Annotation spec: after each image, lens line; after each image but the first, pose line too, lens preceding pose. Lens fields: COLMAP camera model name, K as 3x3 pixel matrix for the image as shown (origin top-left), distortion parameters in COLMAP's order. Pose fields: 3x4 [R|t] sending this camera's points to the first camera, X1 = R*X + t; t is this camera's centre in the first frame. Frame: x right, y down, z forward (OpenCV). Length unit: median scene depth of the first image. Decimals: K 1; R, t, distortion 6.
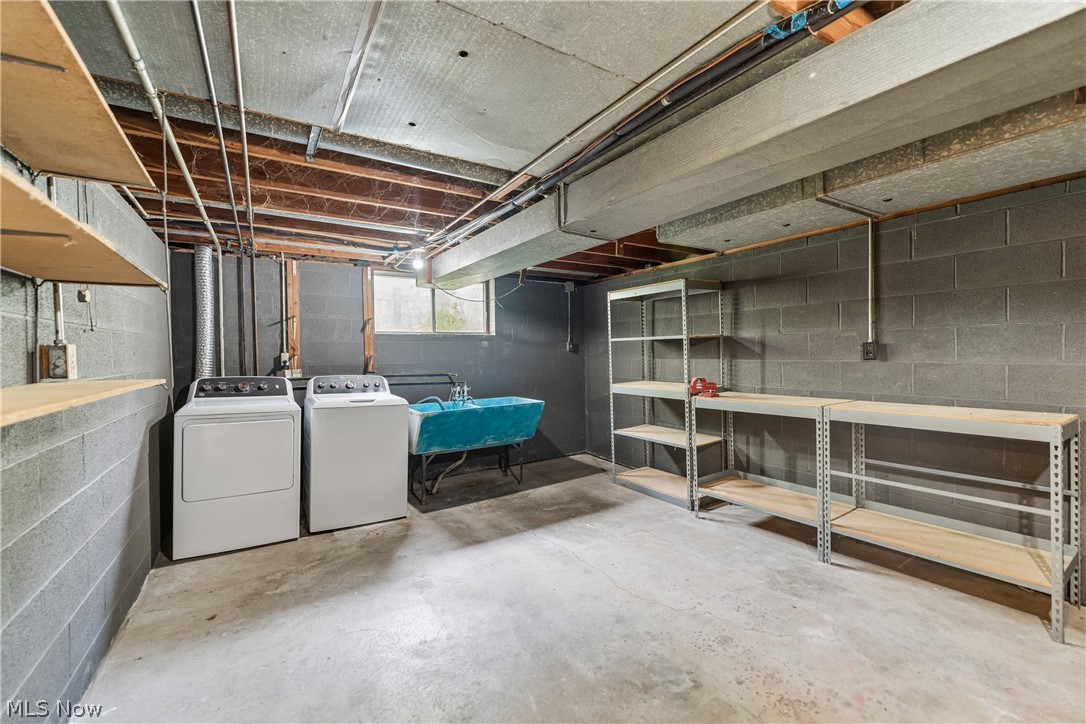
lens RADIAL K [[448.3, 0, 547.1], [0, 448.3, 355.8], [0, 0, 1]] dist [-0.000160, -0.000419]
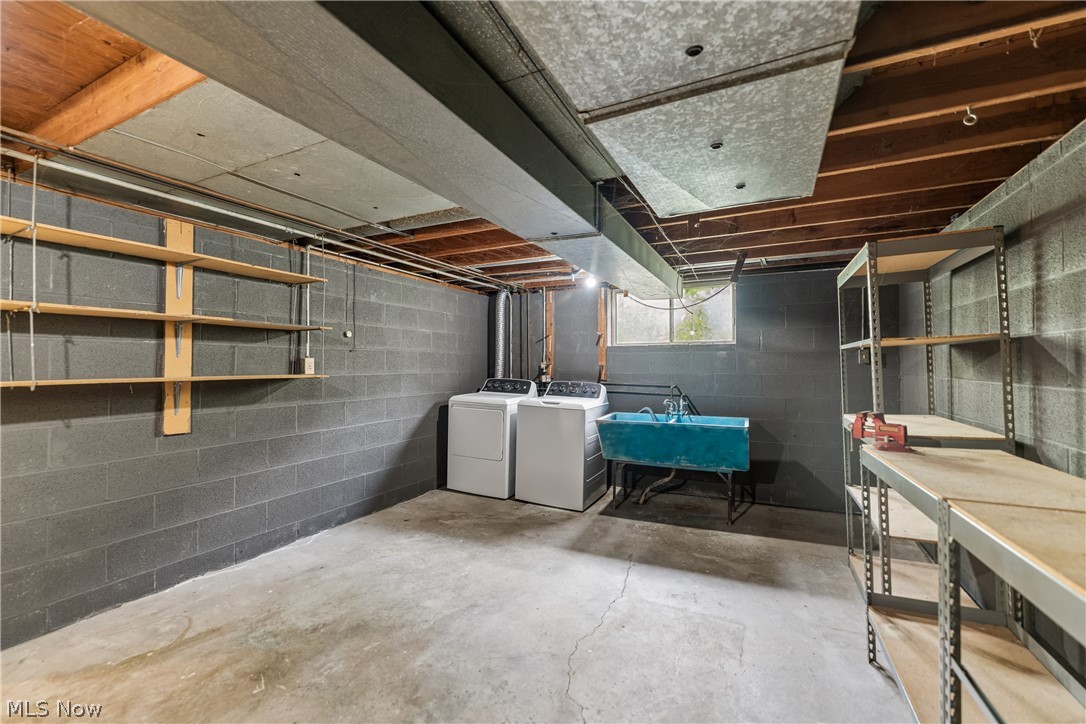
lens RADIAL K [[448.3, 0, 547.1], [0, 448.3, 355.8], [0, 0, 1]] dist [-0.000160, -0.000419]
pose [[0.523670, -0.004060, -0.851912, 0.559801], [-0.014257, 0.999807, -0.013529, -0.009144], [0.851802, 0.019231, 0.523511, 0.325221]]
